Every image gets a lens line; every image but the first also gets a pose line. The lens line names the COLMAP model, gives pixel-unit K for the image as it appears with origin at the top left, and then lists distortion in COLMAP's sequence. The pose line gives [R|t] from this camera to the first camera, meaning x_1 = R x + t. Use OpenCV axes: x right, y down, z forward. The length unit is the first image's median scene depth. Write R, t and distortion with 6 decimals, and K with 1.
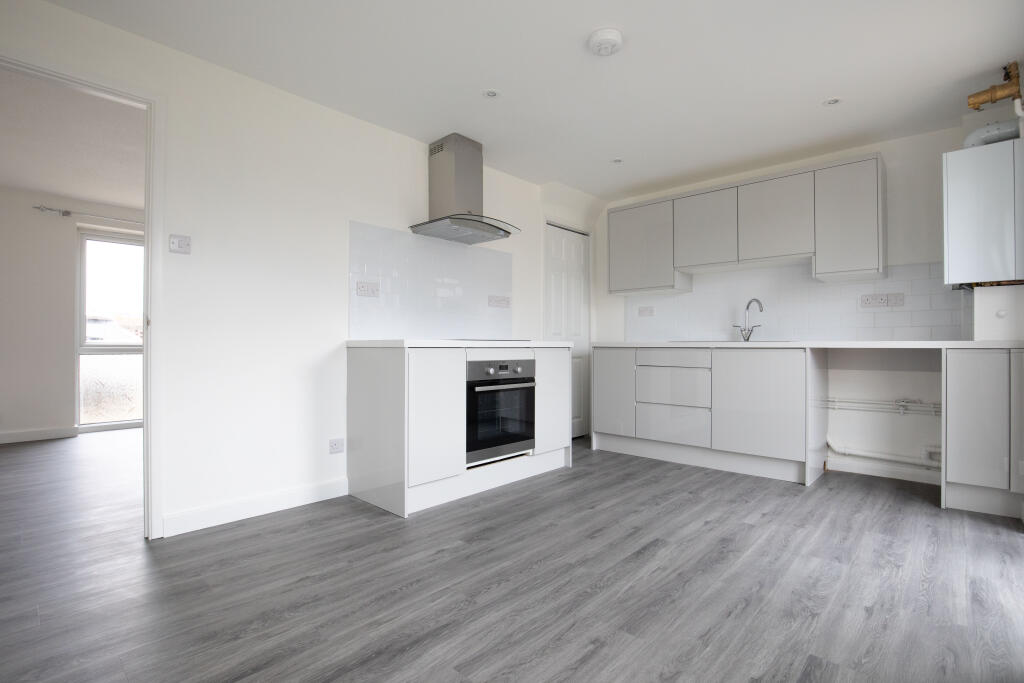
lens RADIAL K [[487.0, 0, 512.0], [0, 487.0, 341.5], [0, 0, 1]] dist [-0.003558, -0.000697]
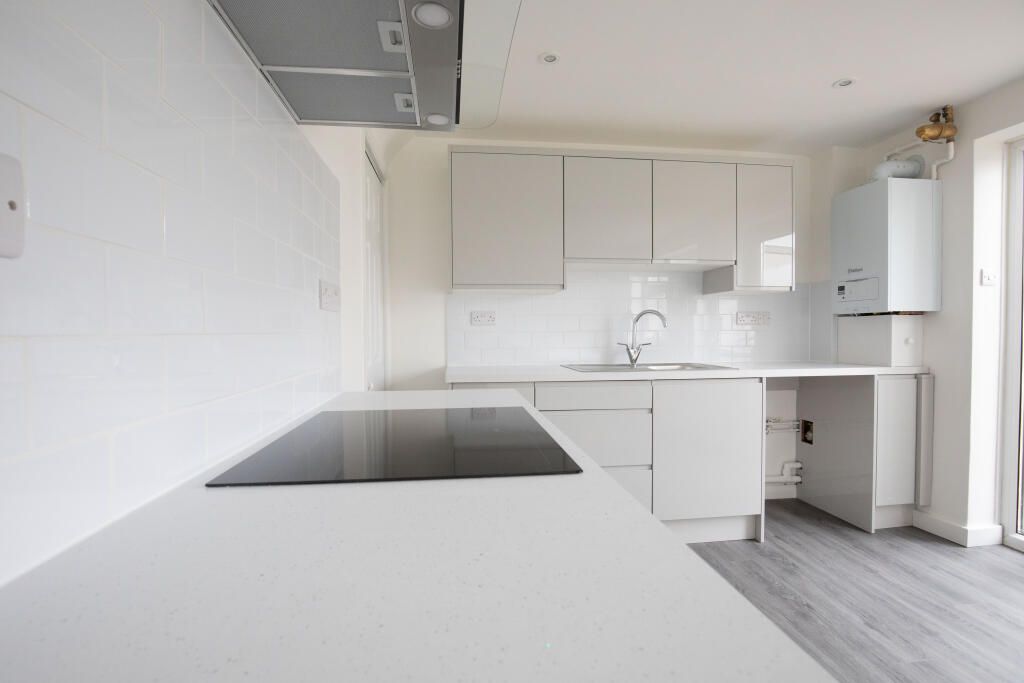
lens RADIAL K [[487.0, 0, 512.0], [0, 487.0, 341.5], [0, 0, 1]] dist [-0.003558, -0.000697]
pose [[0.636288, -0.028871, 0.770911, -0.341939], [0.001651, 0.999348, 0.036064, -0.088996], [-0.771450, -0.021674, 0.635921, 0.904629]]
